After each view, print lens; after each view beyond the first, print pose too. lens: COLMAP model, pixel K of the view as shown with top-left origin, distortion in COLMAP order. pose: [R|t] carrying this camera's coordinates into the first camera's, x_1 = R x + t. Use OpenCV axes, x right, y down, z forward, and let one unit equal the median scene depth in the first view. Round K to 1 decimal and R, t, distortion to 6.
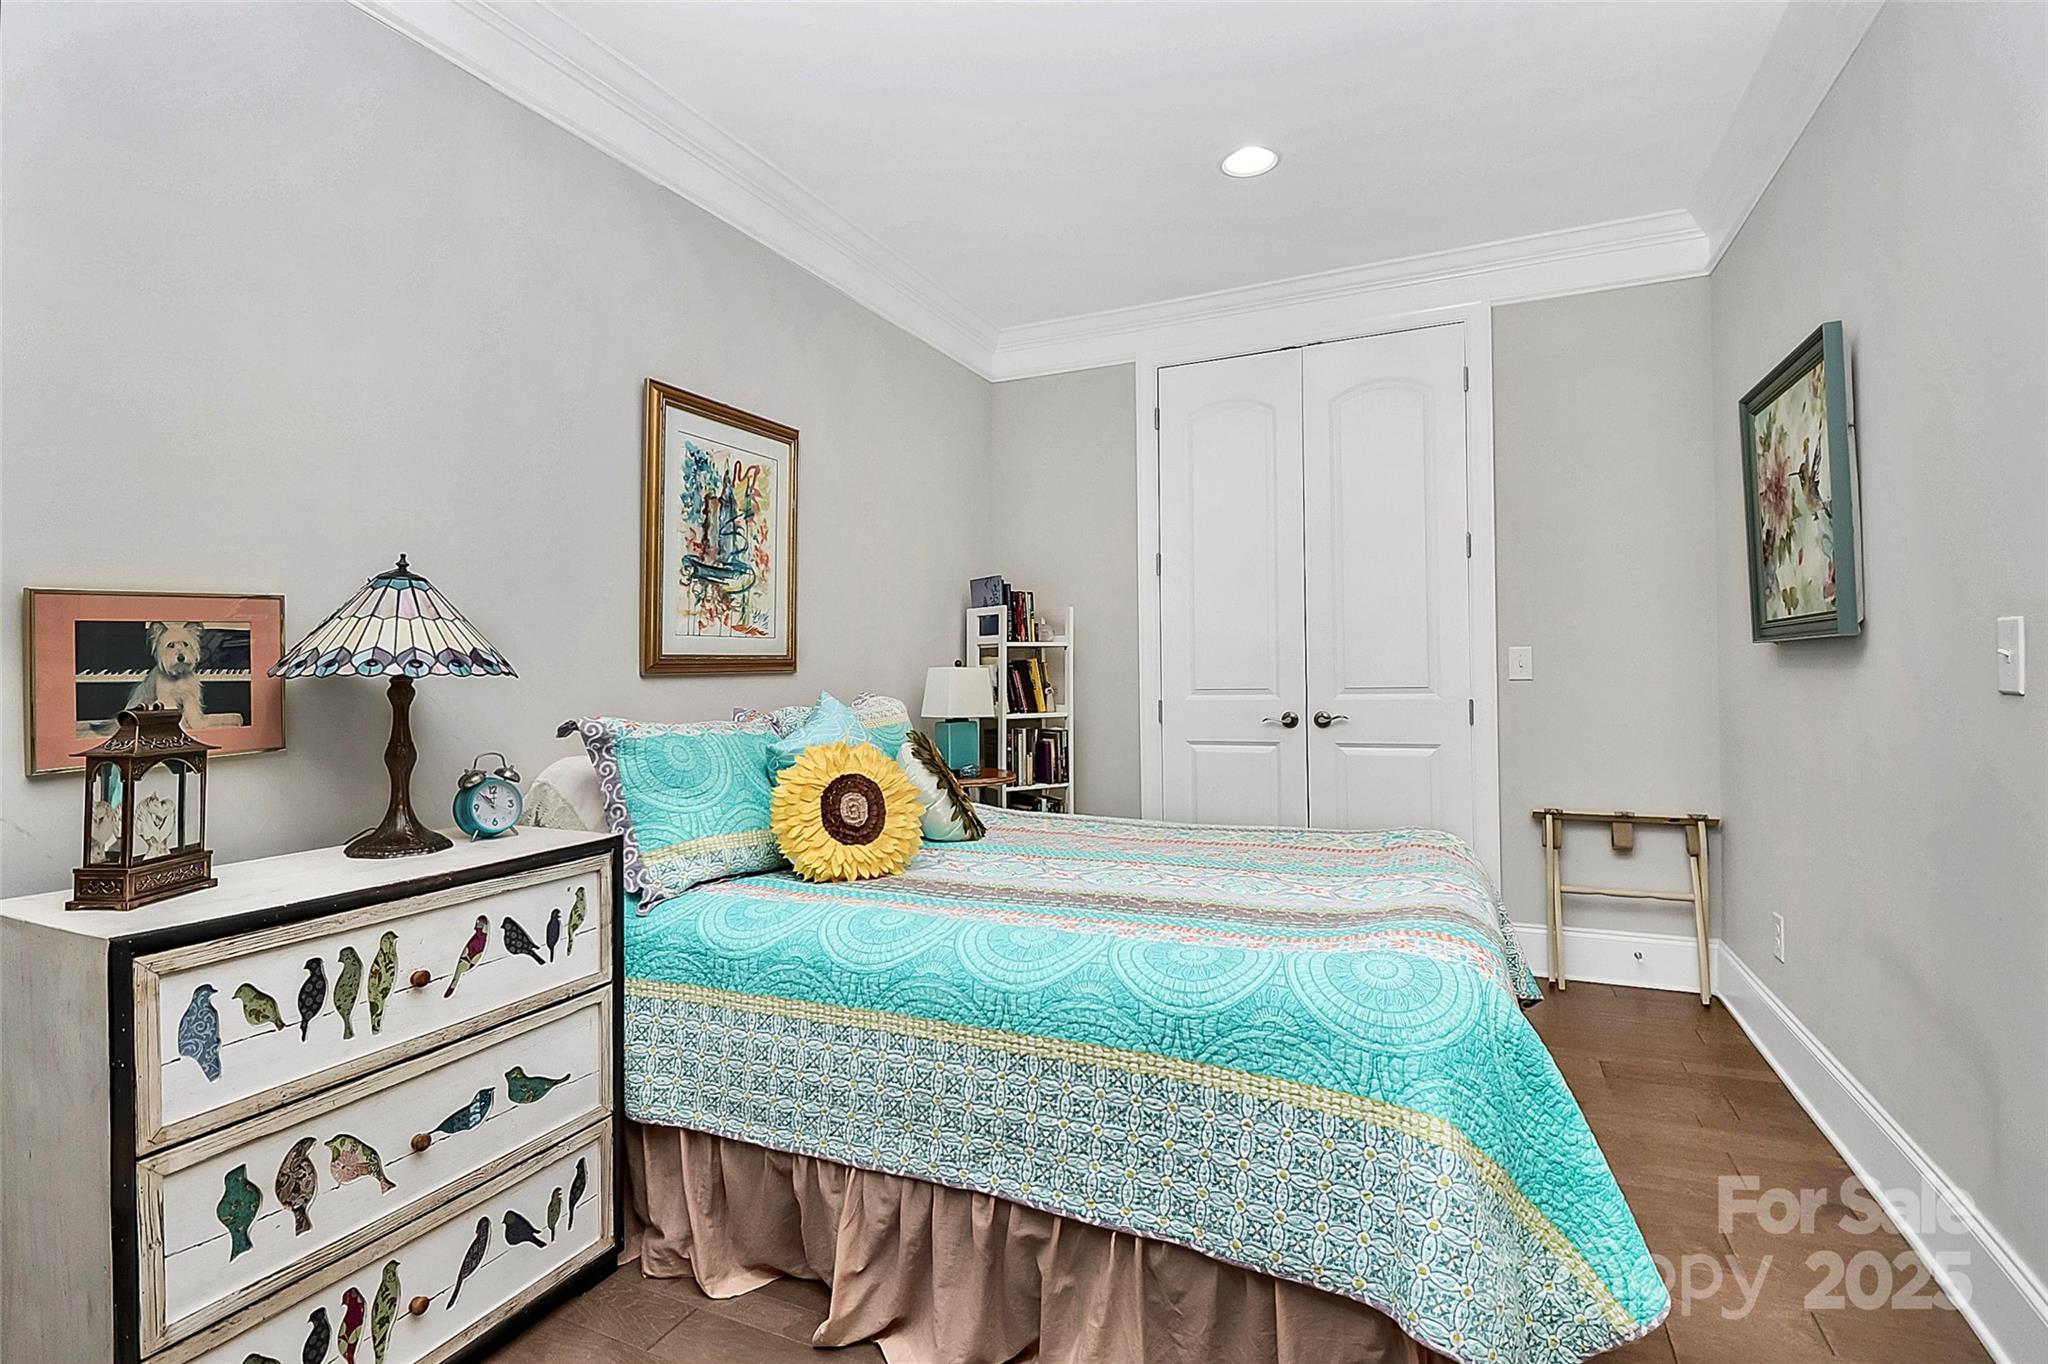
lens RADIAL K [[963.2, 0, 1012.5], [0, 963.2, 625.2], [0, 0, 1]] dist [-0.003426, -0.009749]
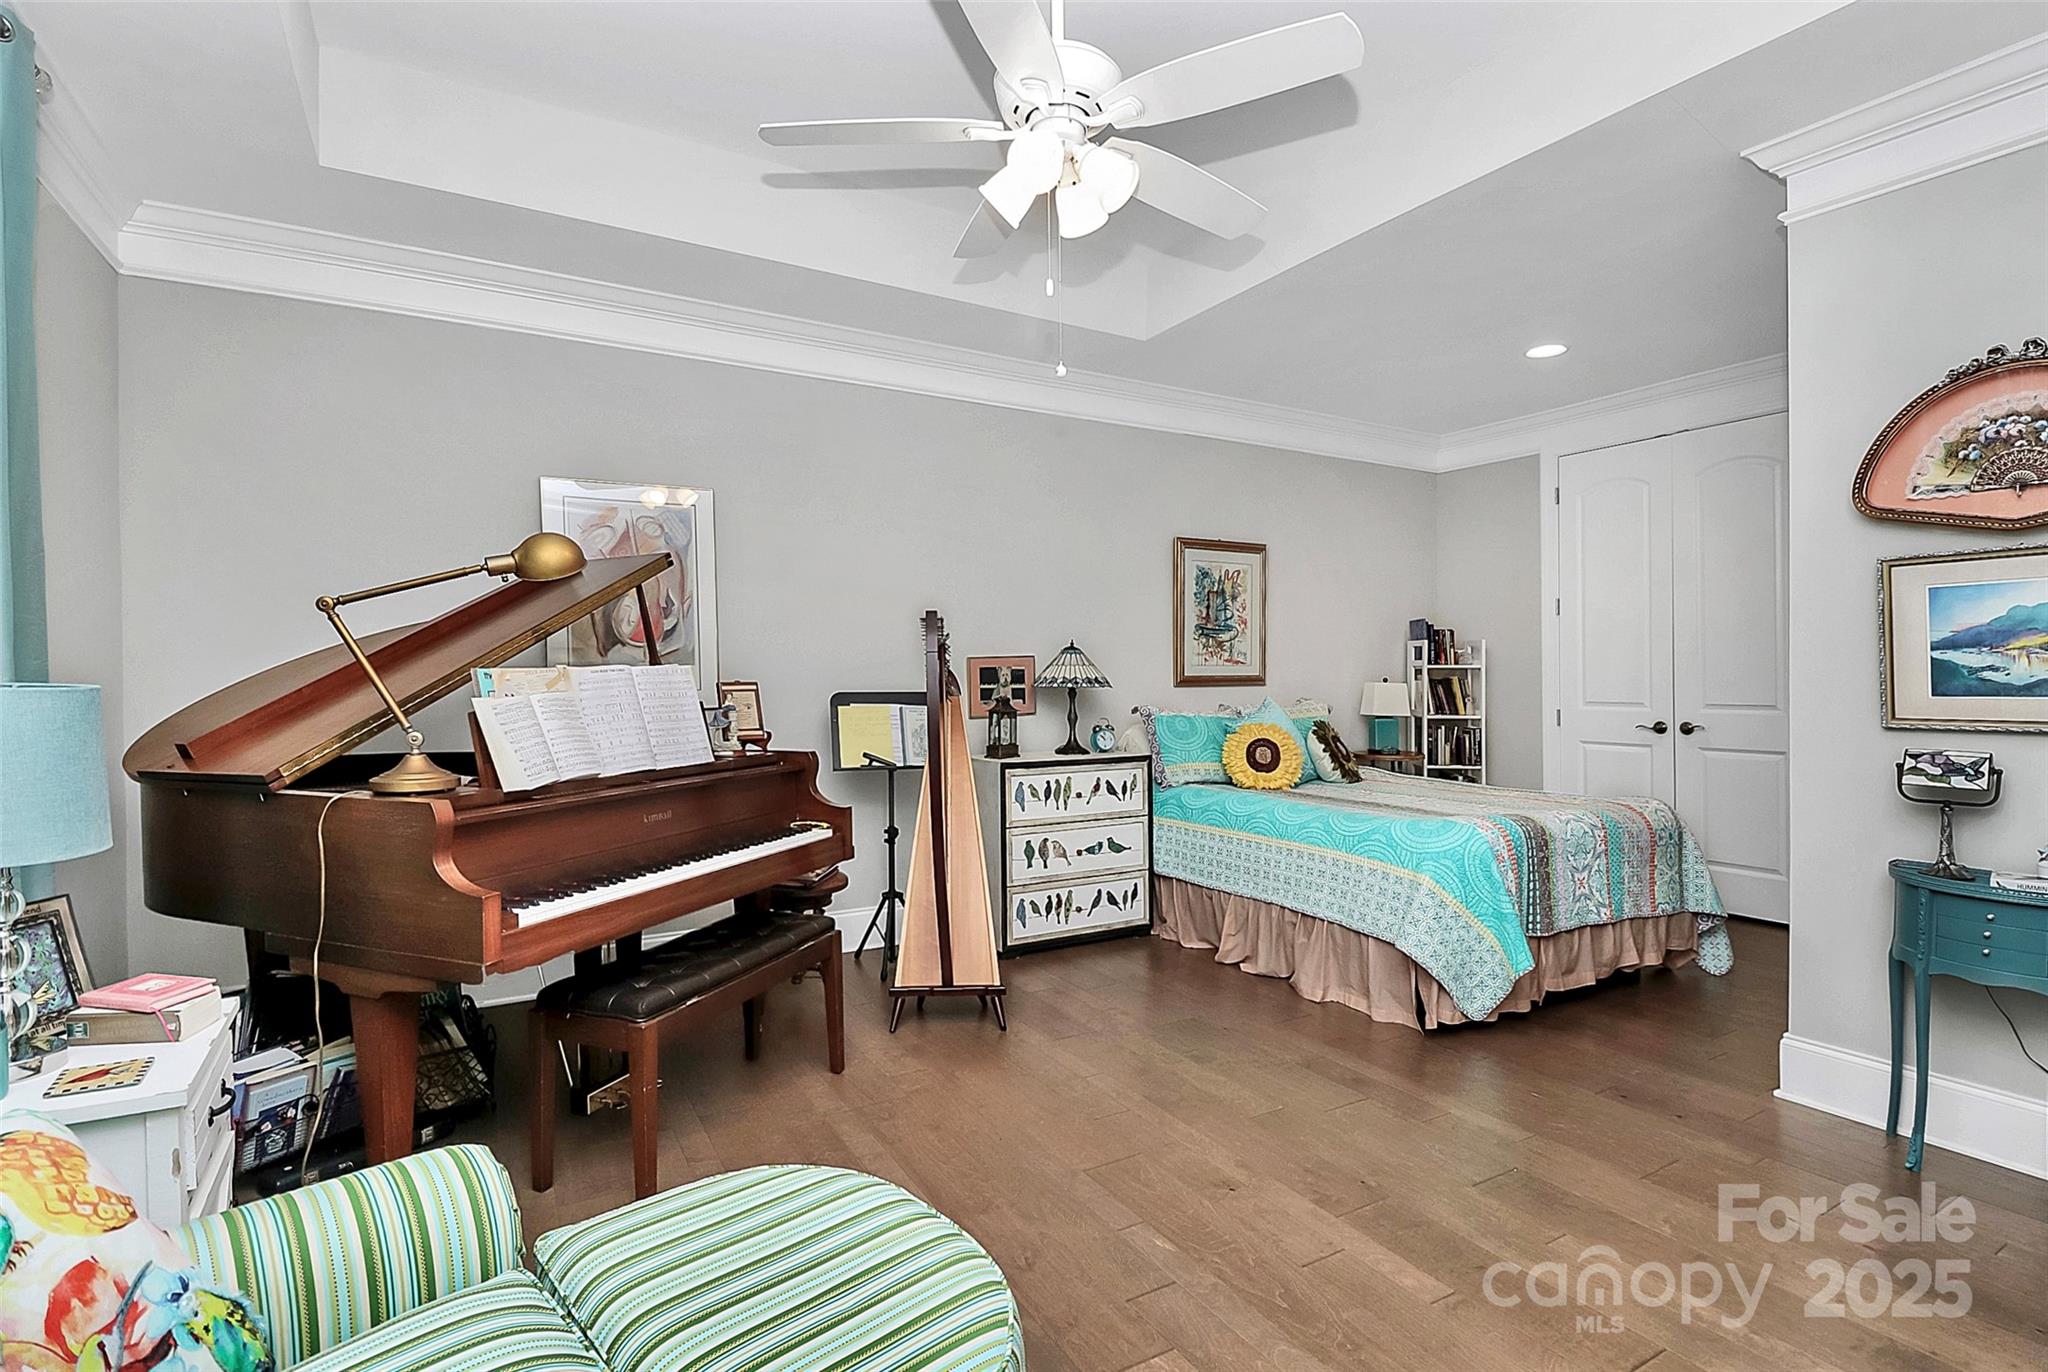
lens RADIAL K [[963.2, 0, 1011.2], [0, 963.2, 674.0], [0, 0, 1]] dist [-0.003426, -0.009749]
pose [[0.806261, 0.012495, -0.591428, 0.739115], [0.017597, 0.998828, 0.045090, -0.097700], [0.591298, -0.046762, 0.805096, -1.143202]]
